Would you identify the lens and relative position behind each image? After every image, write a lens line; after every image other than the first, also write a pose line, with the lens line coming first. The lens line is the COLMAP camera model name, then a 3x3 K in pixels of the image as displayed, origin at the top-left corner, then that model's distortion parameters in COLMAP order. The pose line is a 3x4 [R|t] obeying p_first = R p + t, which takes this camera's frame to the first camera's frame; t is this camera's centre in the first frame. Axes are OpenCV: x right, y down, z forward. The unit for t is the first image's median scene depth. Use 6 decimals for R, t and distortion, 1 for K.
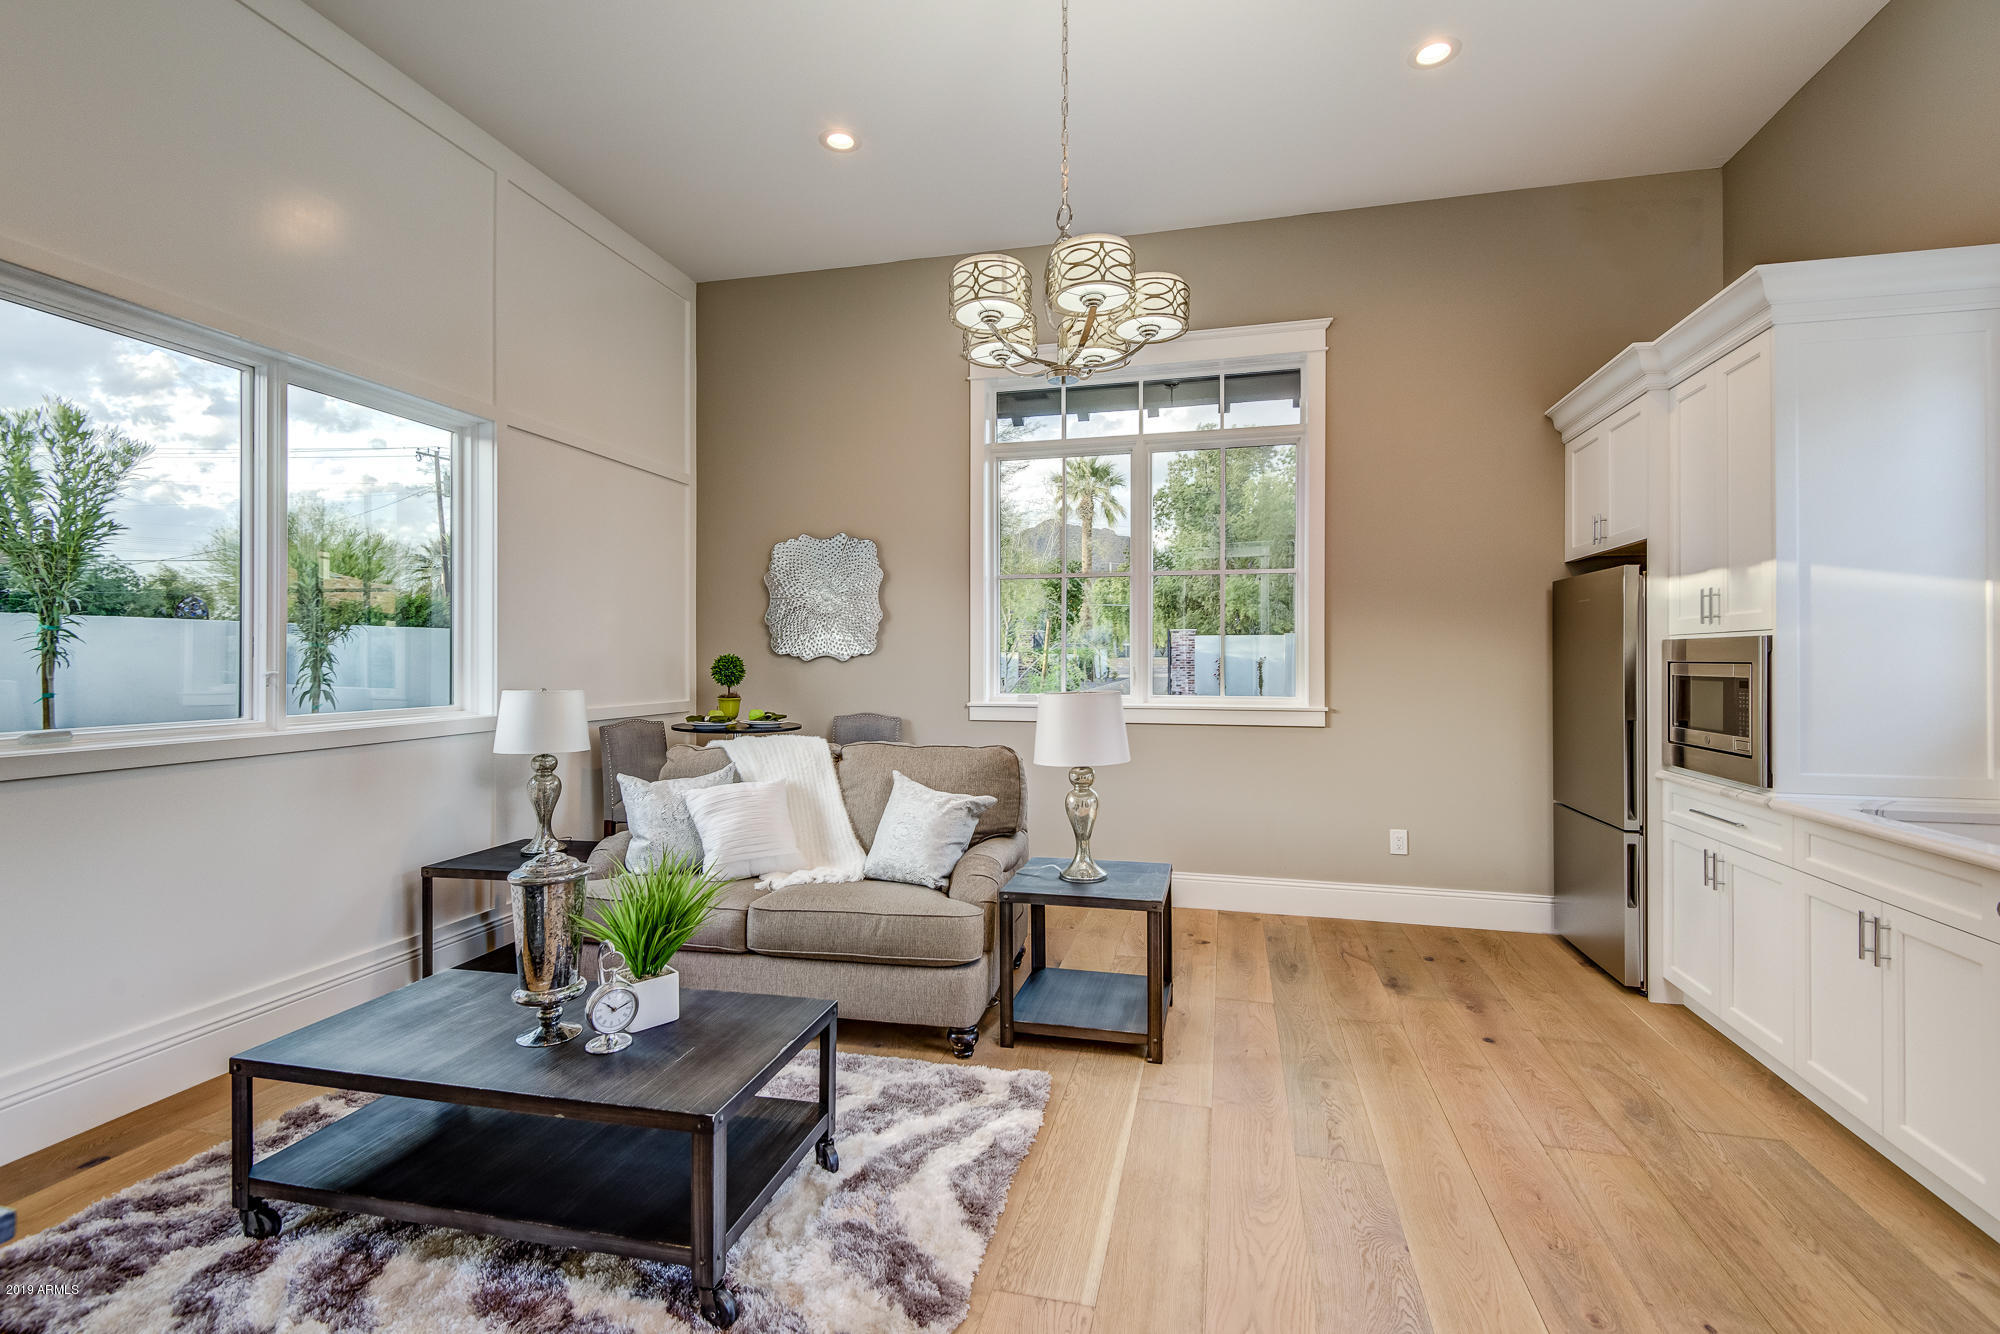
lens RADIAL K [[906.9, 0, 1005.7], [0, 906.9, 655.1], [0, 0, 1]] dist [0.031564, -0.015699]
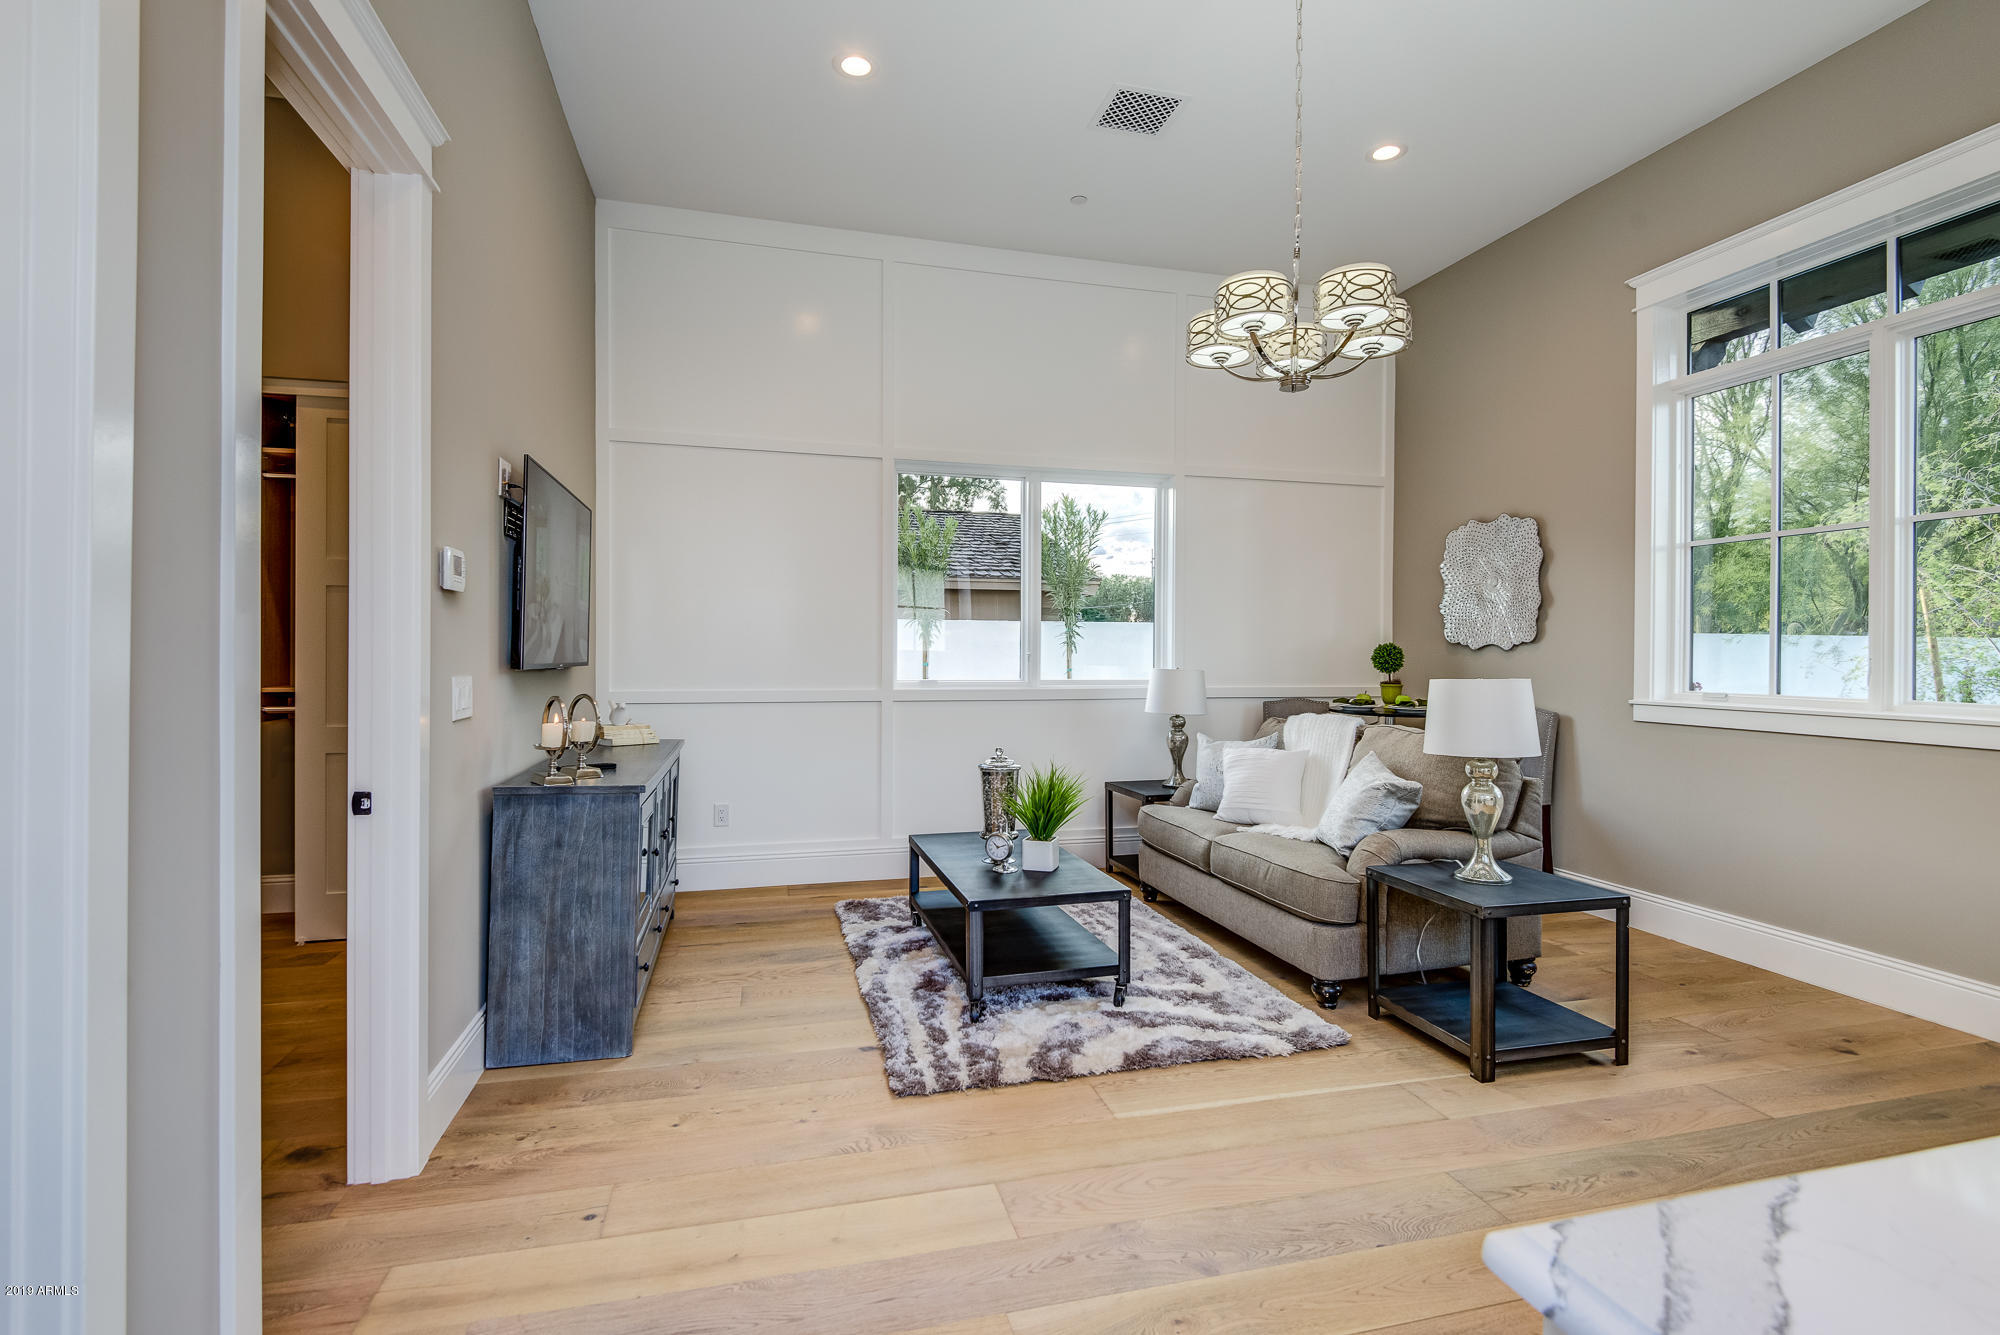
lens RADIAL K [[956.9, 0, 998.8], [0, 956.9, 650.4], [0, 0, 1]] dist [0.045344, -0.038055]
pose [[0.472421, 0.004368, -0.881362, 0.755277], [-0.002602, 0.999990, 0.003561, 0.008154], [0.881369, 0.000611, 0.472428, 0.101031]]
